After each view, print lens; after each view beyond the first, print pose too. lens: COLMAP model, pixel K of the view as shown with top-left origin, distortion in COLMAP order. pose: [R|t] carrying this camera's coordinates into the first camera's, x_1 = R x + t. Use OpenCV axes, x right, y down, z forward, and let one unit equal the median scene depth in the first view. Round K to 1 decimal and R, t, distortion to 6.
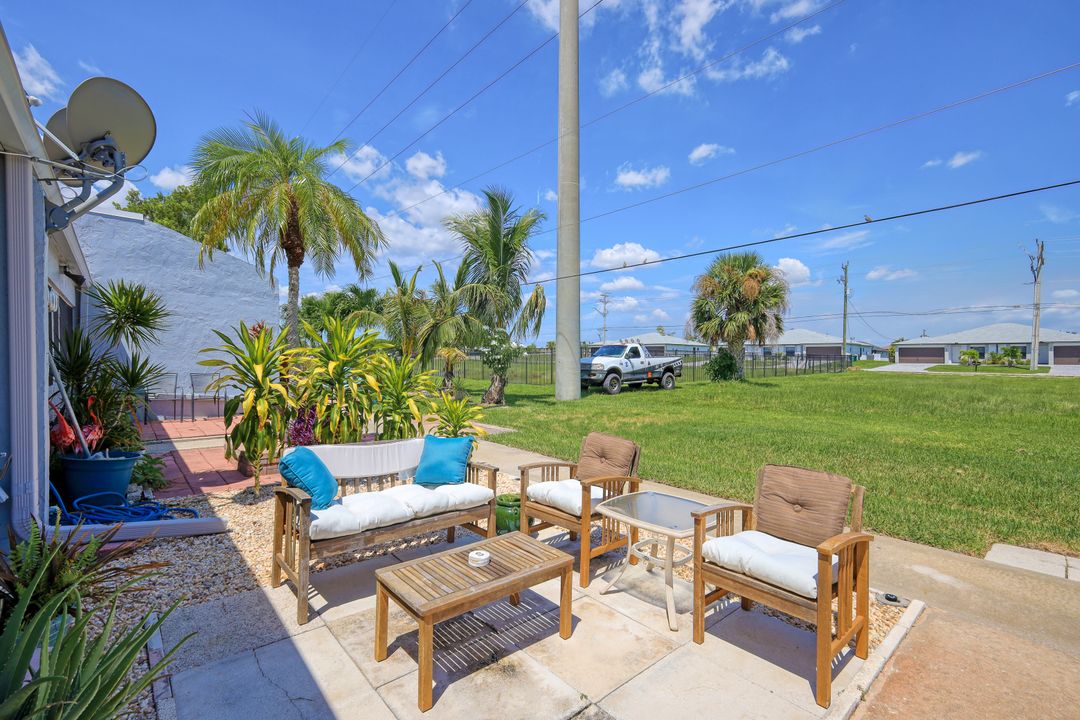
lens RADIAL K [[475.9, 0, 540.0], [0, 475.9, 360.0], [0, 0, 1]] dist [0.001493, -0.000069]
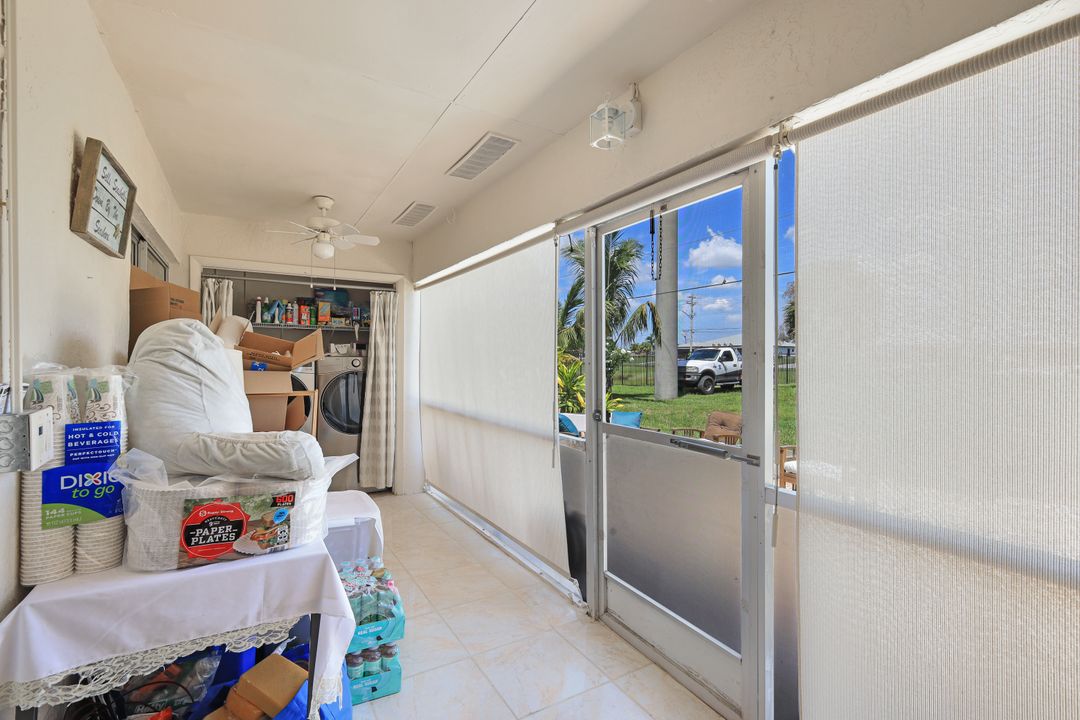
lens RADIAL K [[475.9, 0, 540.0], [0, 475.9, 360.0], [0, 0, 1]] dist [0.001493, -0.000069]
pose [[0.985839, -0.003744, -0.167653, -0.041680], [0.003007, 0.999985, -0.004648, -0.003267], [0.167667, 0.004078, 0.985835, -0.145480]]
